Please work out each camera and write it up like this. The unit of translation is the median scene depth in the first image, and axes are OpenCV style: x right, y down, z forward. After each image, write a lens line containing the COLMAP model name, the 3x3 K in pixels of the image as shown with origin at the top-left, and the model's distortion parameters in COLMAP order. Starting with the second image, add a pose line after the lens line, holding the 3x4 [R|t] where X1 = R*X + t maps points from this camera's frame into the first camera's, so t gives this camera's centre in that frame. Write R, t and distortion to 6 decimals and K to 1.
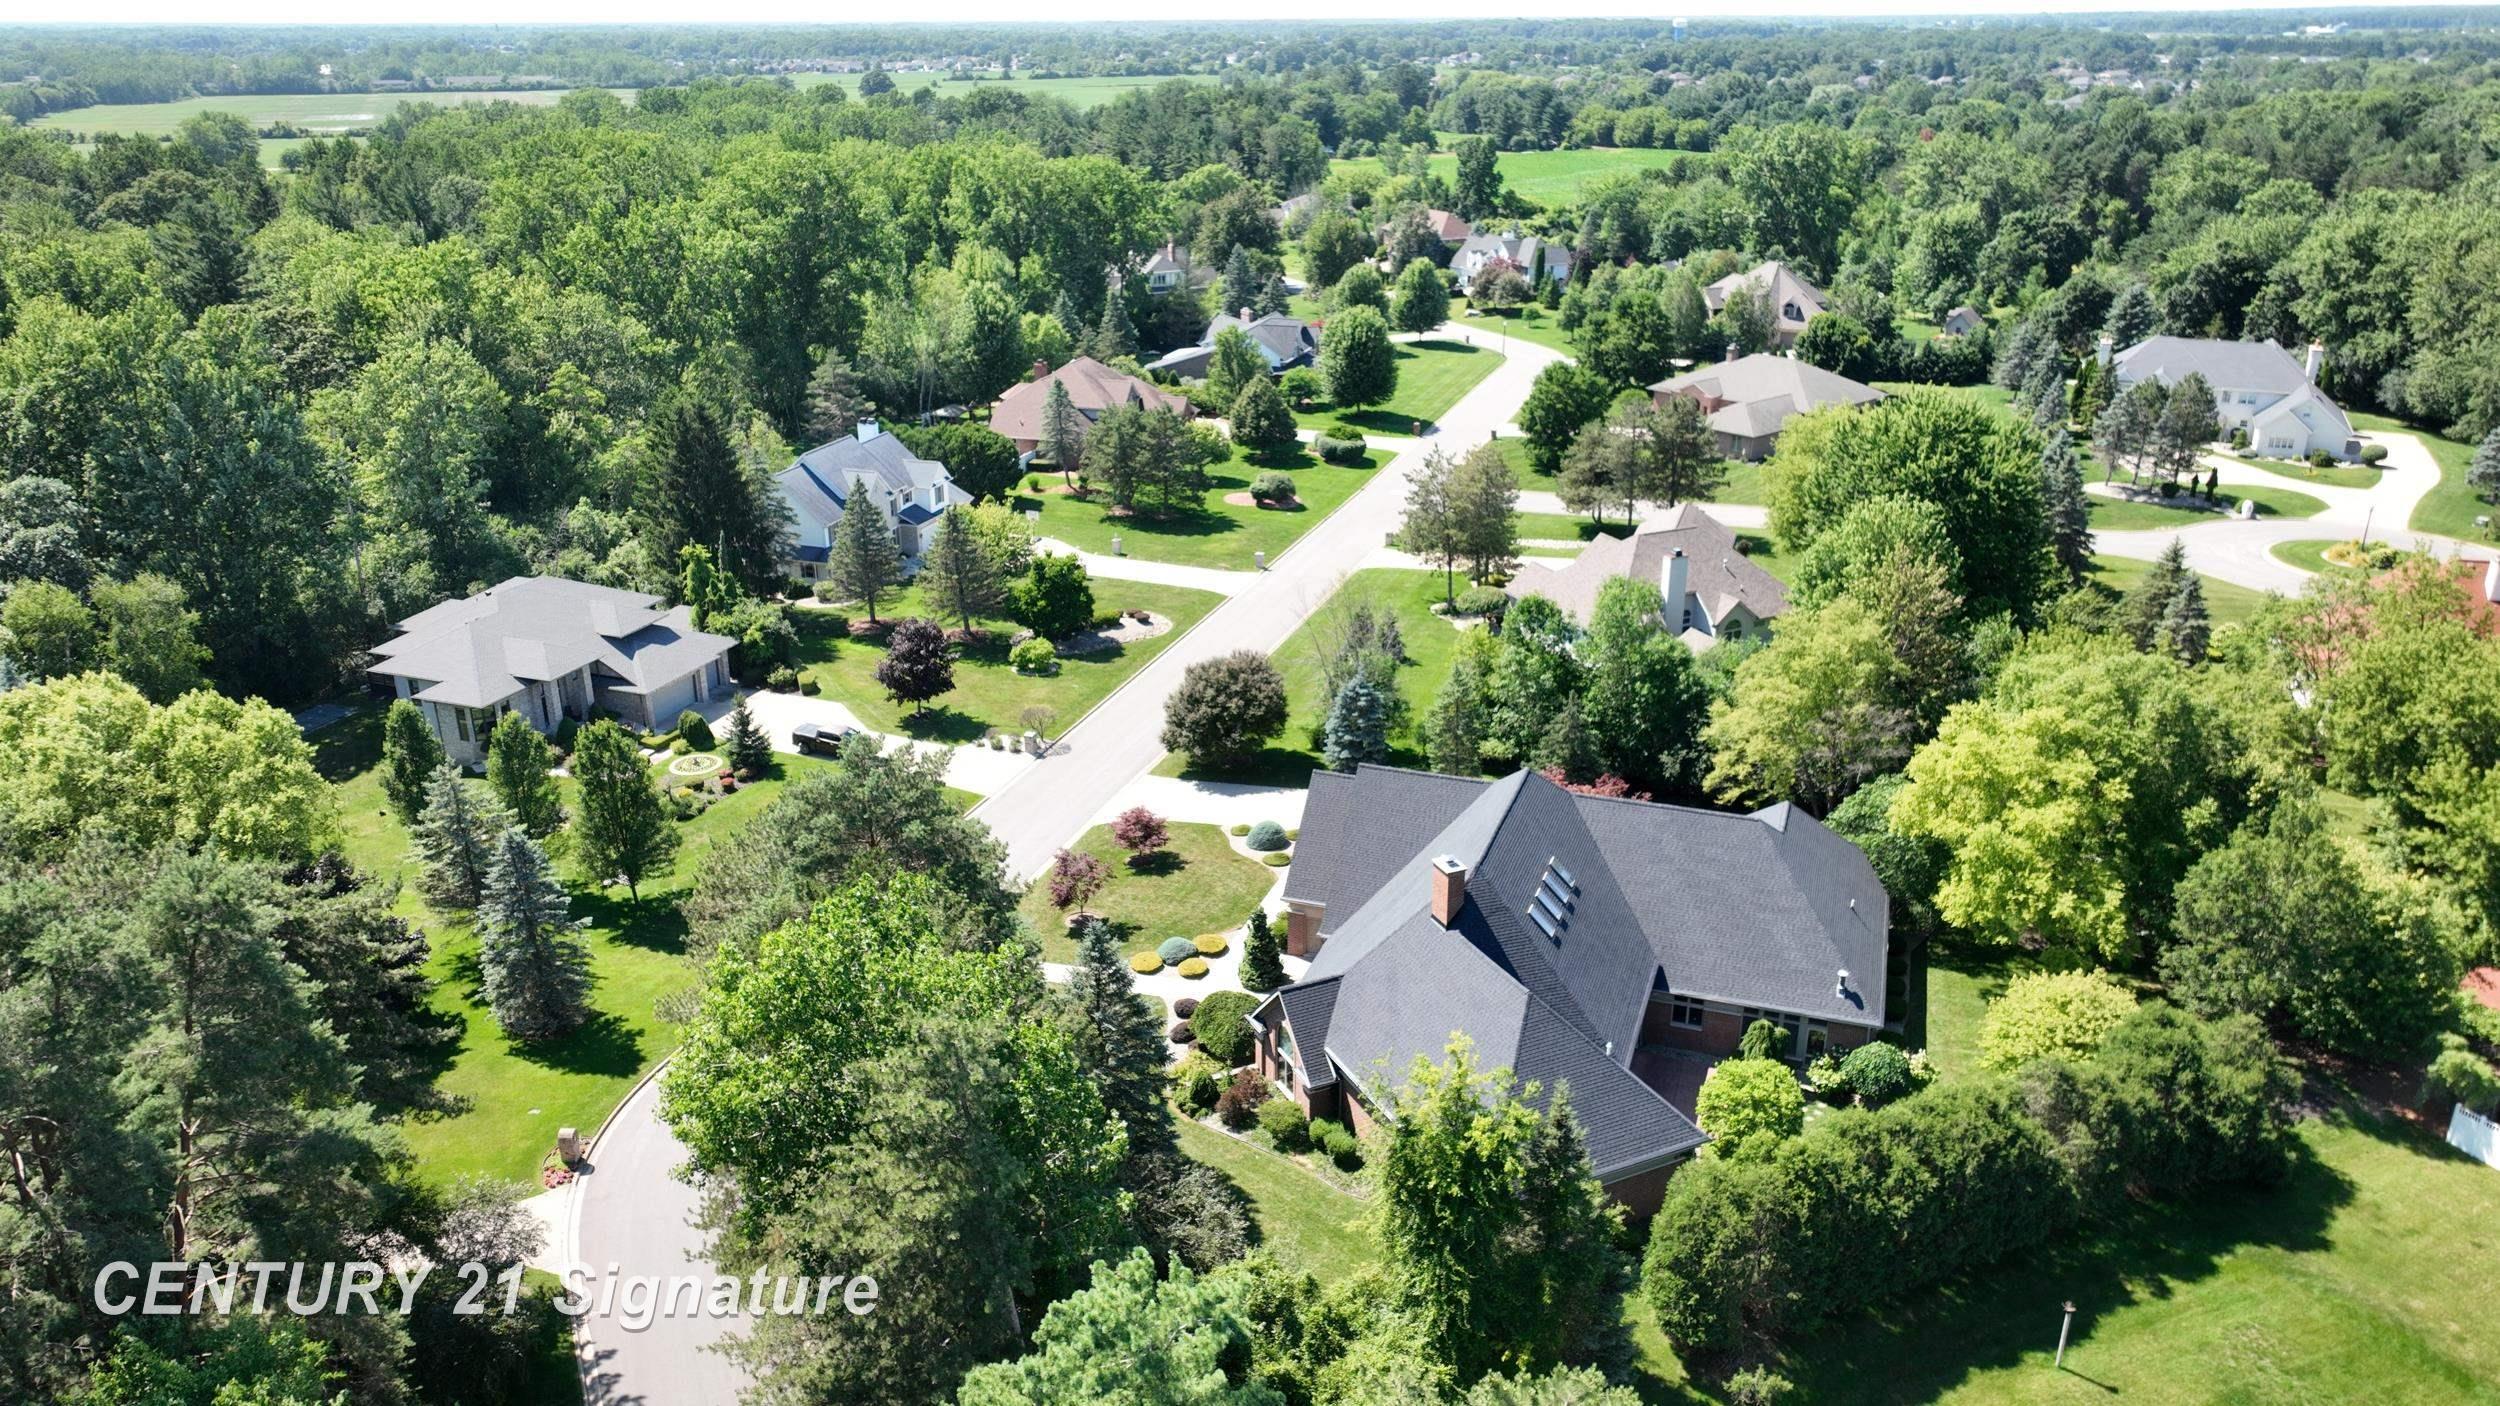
lens RADIAL K [[1755.6, 0, 1250.0], [0, 1755.6, 703.0], [0, 0, 1]] dist [0.003854, 0.009306]
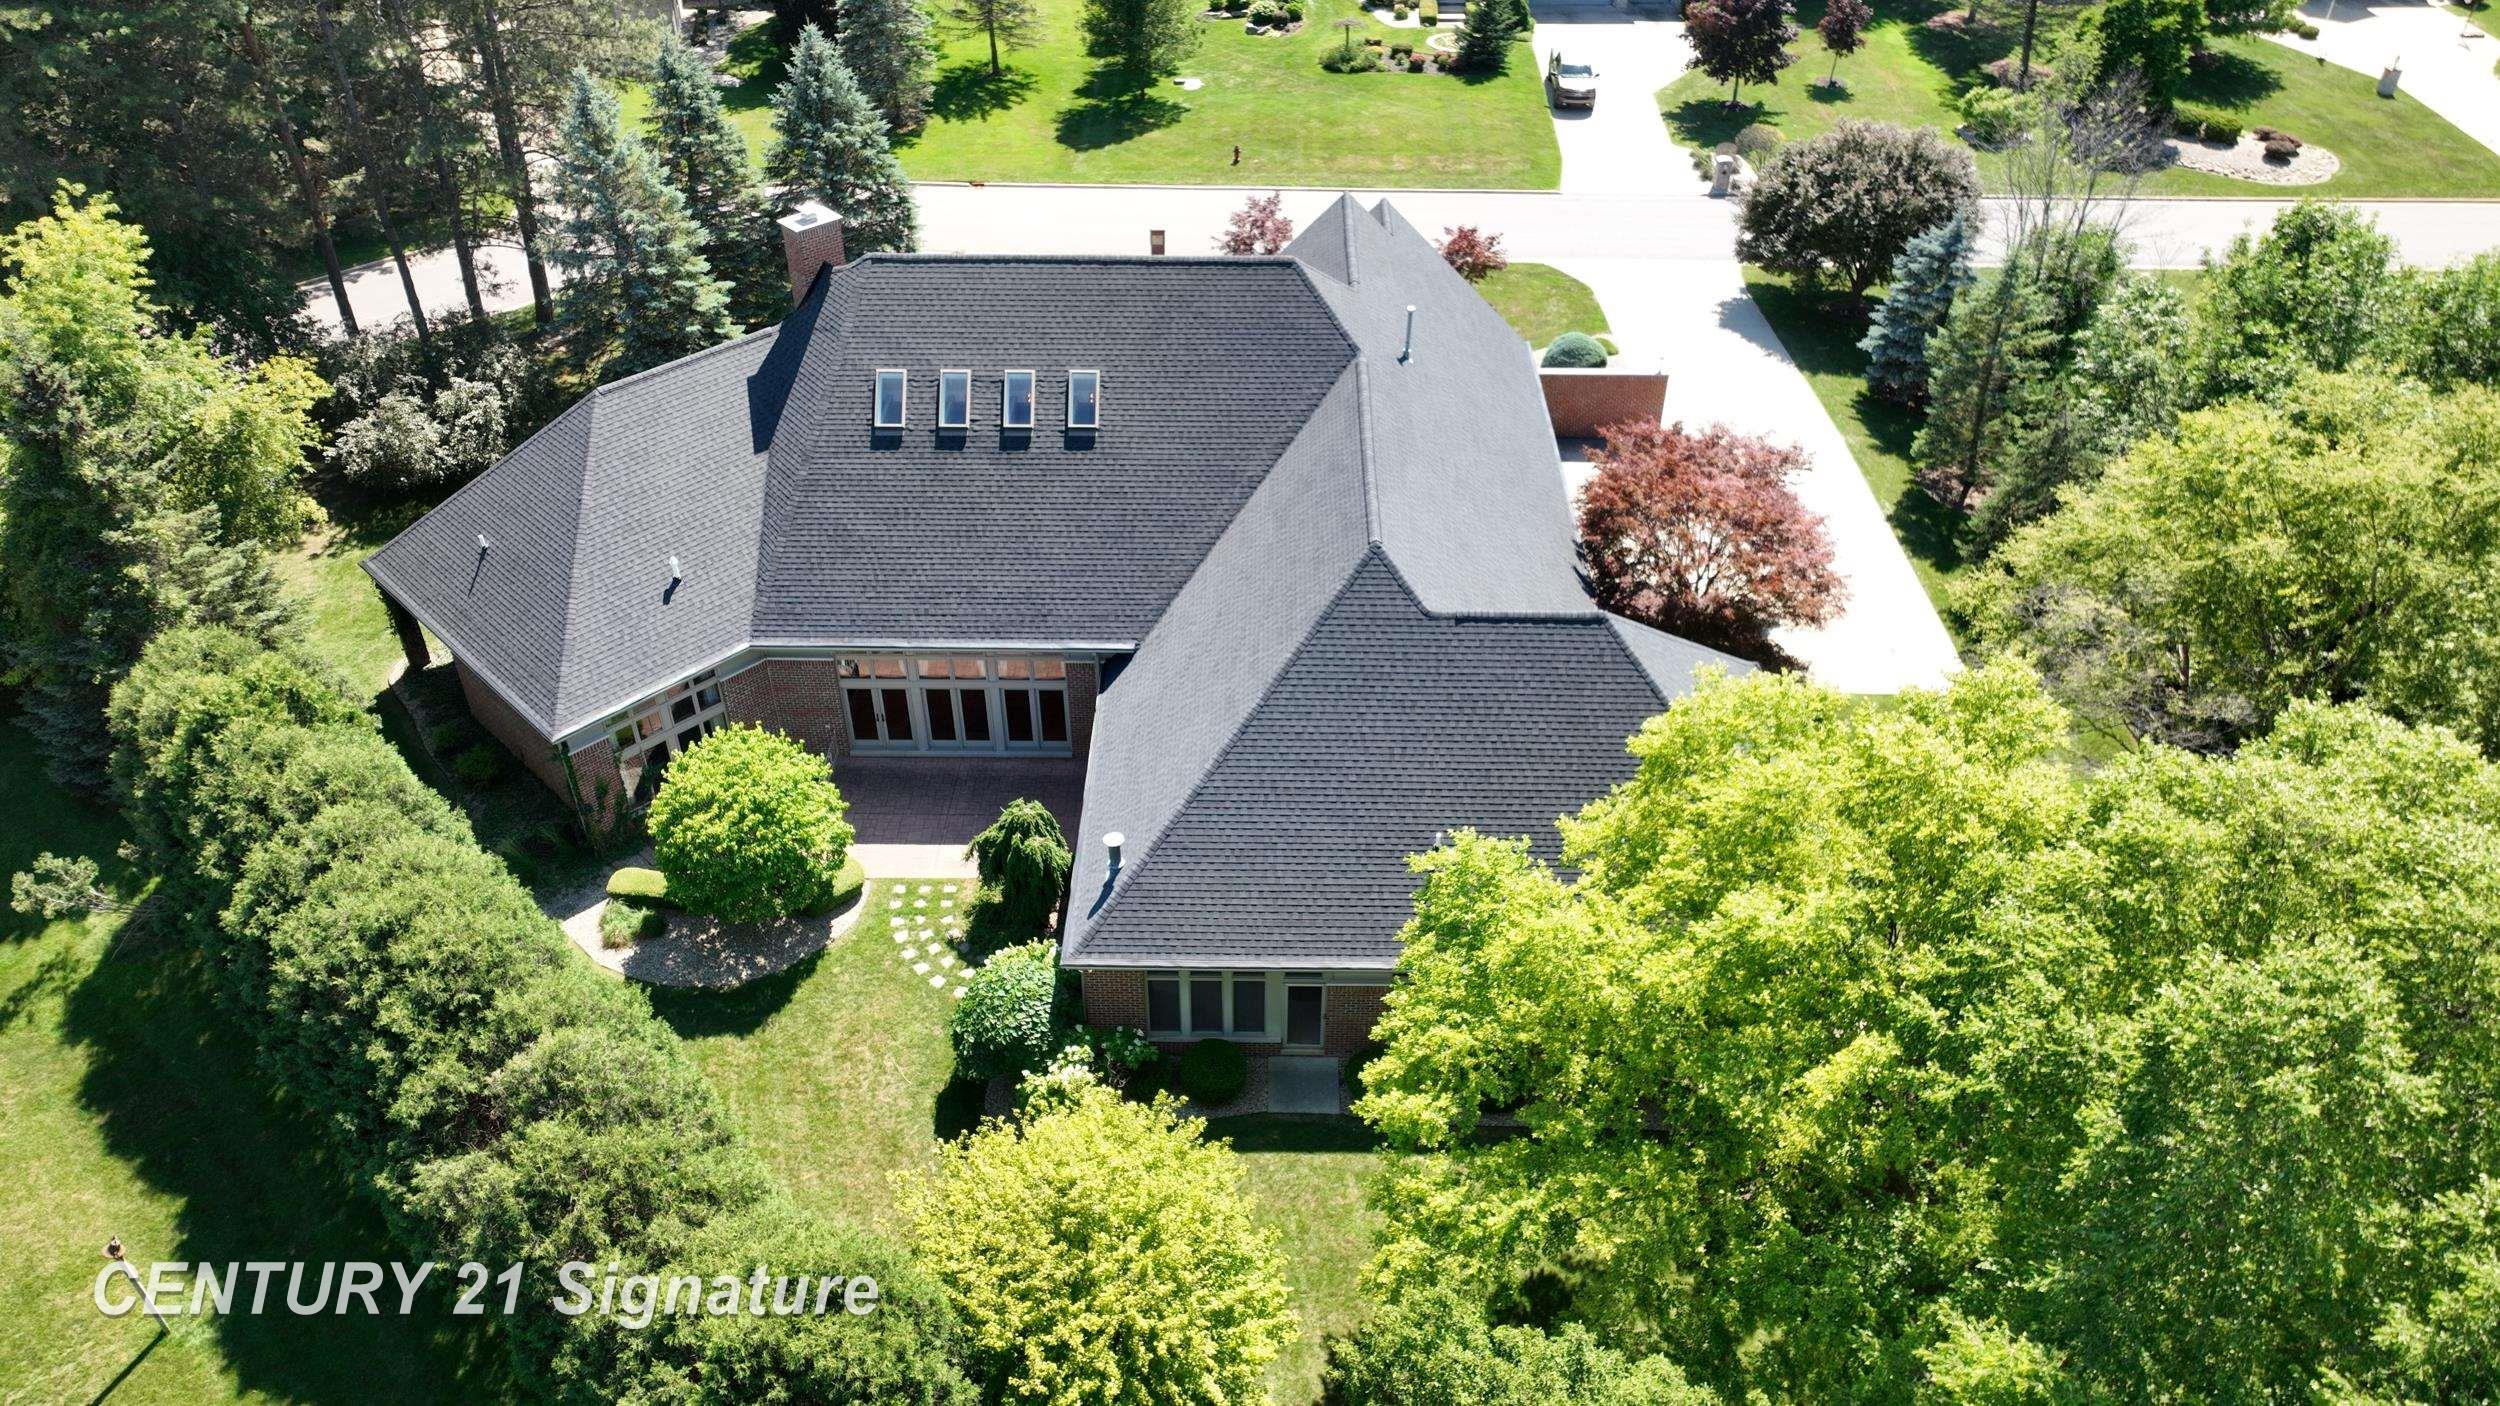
lens RADIAL K [[1757.3, 0, 1250.0], [0, 1757.3, 709.4], [0, 0, 1]] dist [0.001286, 0.007950]
pose [[0.329170, 0.581814, -0.743734, 0.589711], [-0.347219, 0.807025, 0.477649, -0.094987], [0.878115, 0.101011, 0.467666, 0.709015]]
